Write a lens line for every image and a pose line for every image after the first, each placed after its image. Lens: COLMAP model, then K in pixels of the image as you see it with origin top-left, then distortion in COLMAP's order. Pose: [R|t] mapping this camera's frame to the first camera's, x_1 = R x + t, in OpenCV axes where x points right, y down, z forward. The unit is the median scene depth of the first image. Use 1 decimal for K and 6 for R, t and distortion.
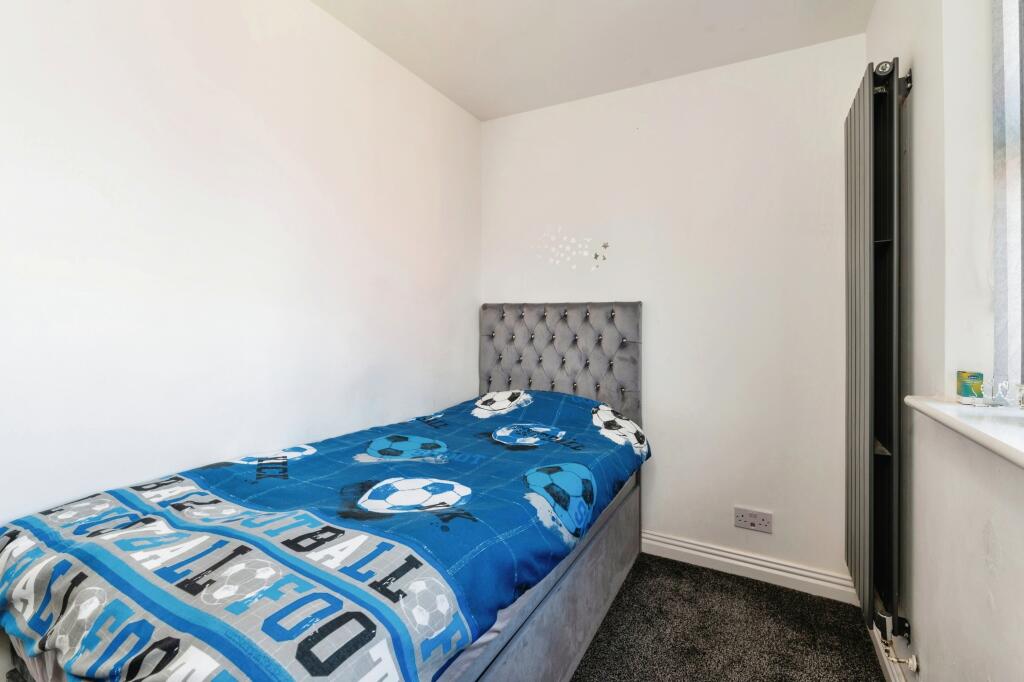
lens RADIAL K [[459.9, 0, 506.1], [0, 459.9, 321.2], [0, 0, 1]] dist [-0.001800, -0.000788]
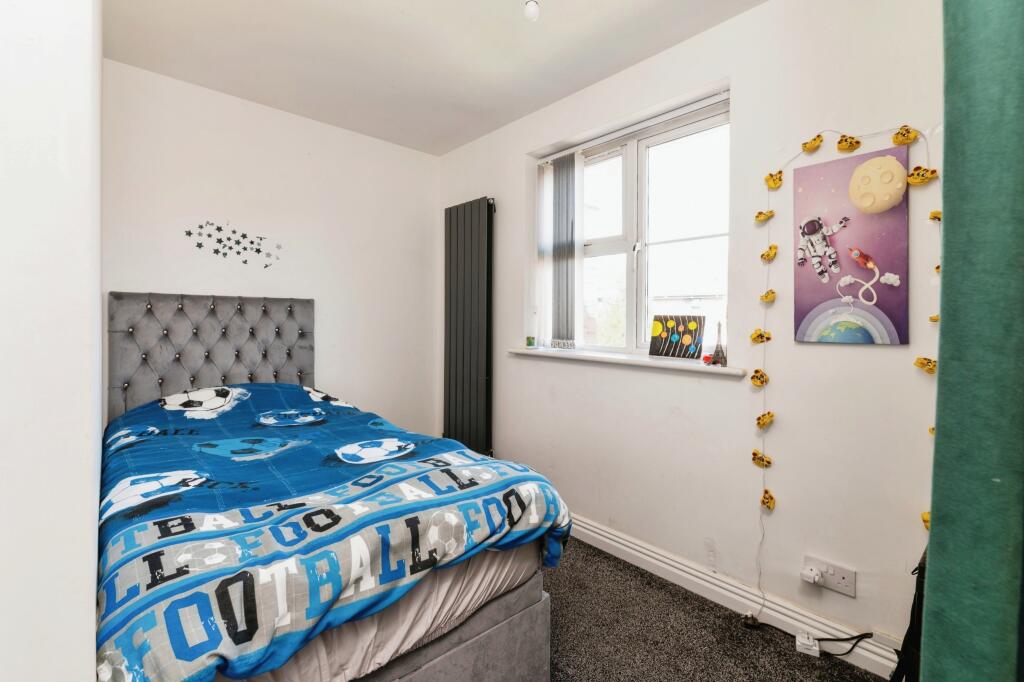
lens RADIAL K [[459.9, 0, 506.1], [0, 459.9, 321.2], [0, 0, 1]] dist [-0.001800, -0.000788]
pose [[0.336700, -0.013305, 0.941518, -1.279666], [-0.005020, 0.999861, 0.015925, -0.010253], [-0.941598, -0.010088, 0.336587, 0.206960]]
